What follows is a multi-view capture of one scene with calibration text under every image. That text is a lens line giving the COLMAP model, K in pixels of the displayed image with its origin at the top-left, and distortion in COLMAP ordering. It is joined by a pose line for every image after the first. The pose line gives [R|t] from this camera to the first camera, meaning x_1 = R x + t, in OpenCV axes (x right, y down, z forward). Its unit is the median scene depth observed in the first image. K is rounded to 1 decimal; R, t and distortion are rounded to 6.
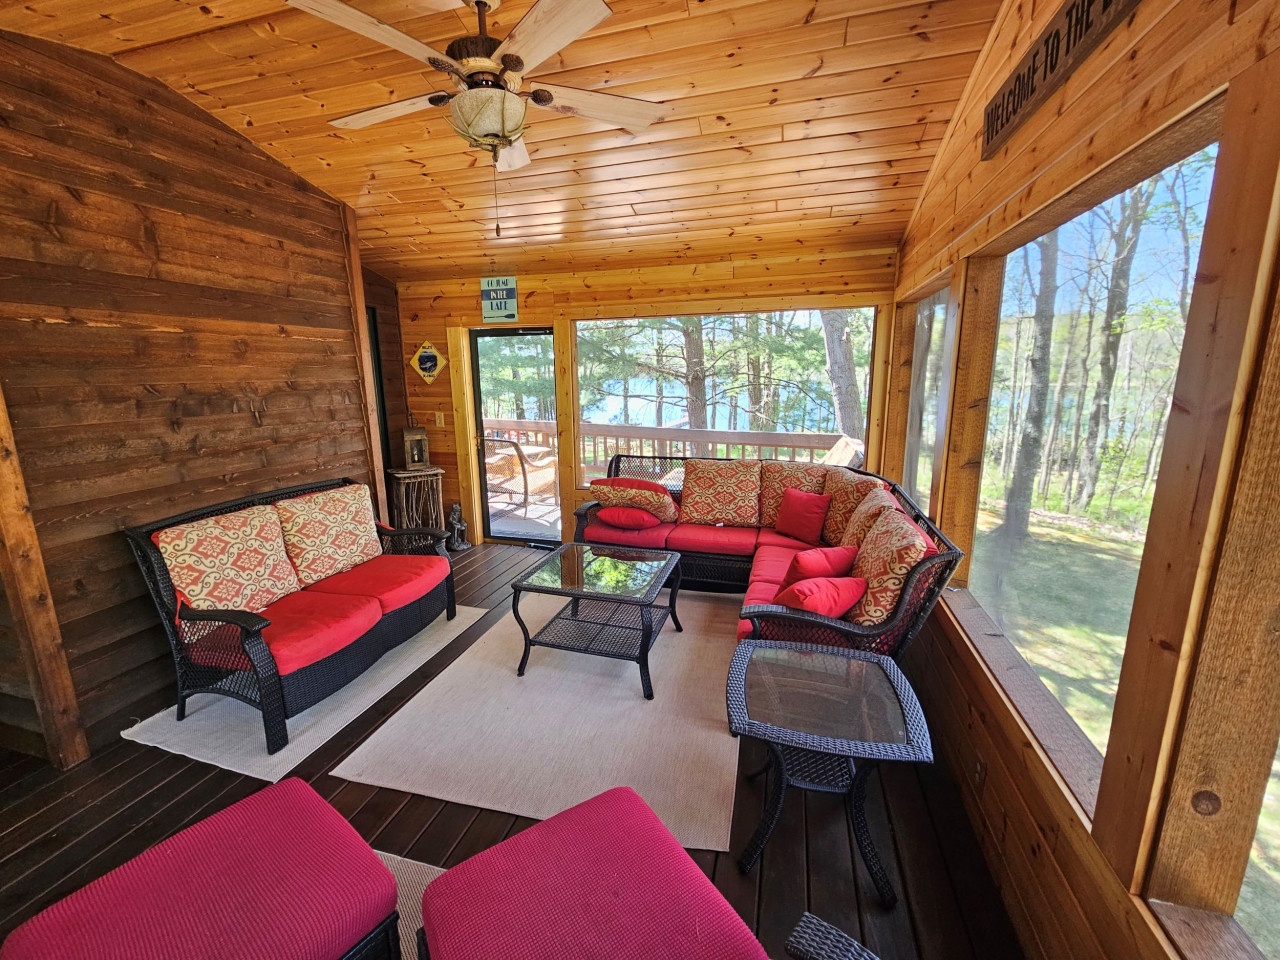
lens RADIAL K [[524.8, 0, 635.6], [0, 524.8, 474.8], [0, 0, 1]] dist [-0.008591, -0.000257]
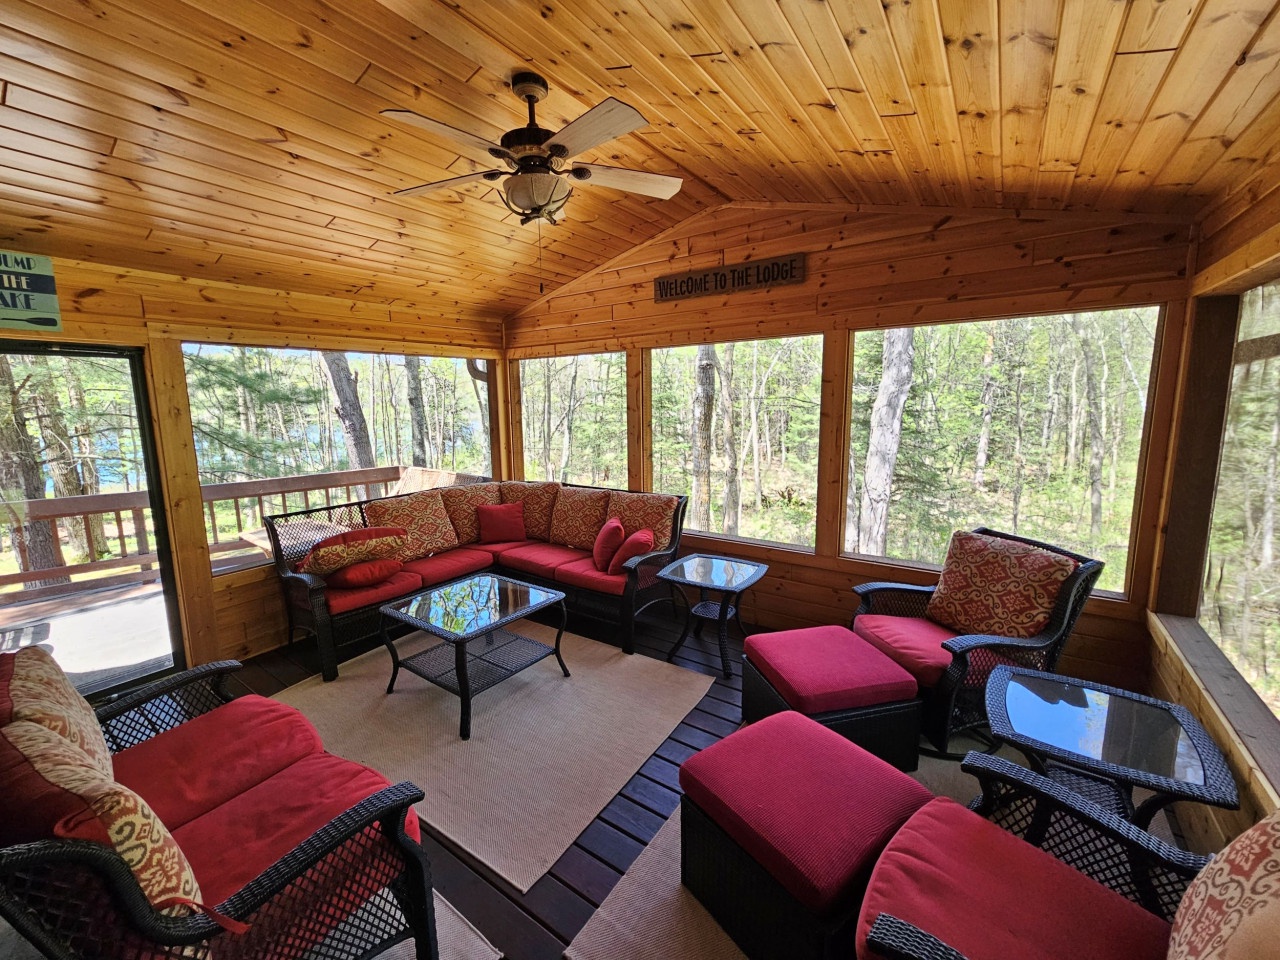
lens RADIAL K [[524.8, 0, 628.8], [0, 524.8, 479.1], [0, 0, 1]] dist [-0.008591, -0.000257]
pose [[0.331536, -0.134016, 0.933876, -0.632680], [0.189360, 0.979169, 0.073290, -0.052273], [-0.924244, 0.152540, 0.350007, 0.235164]]
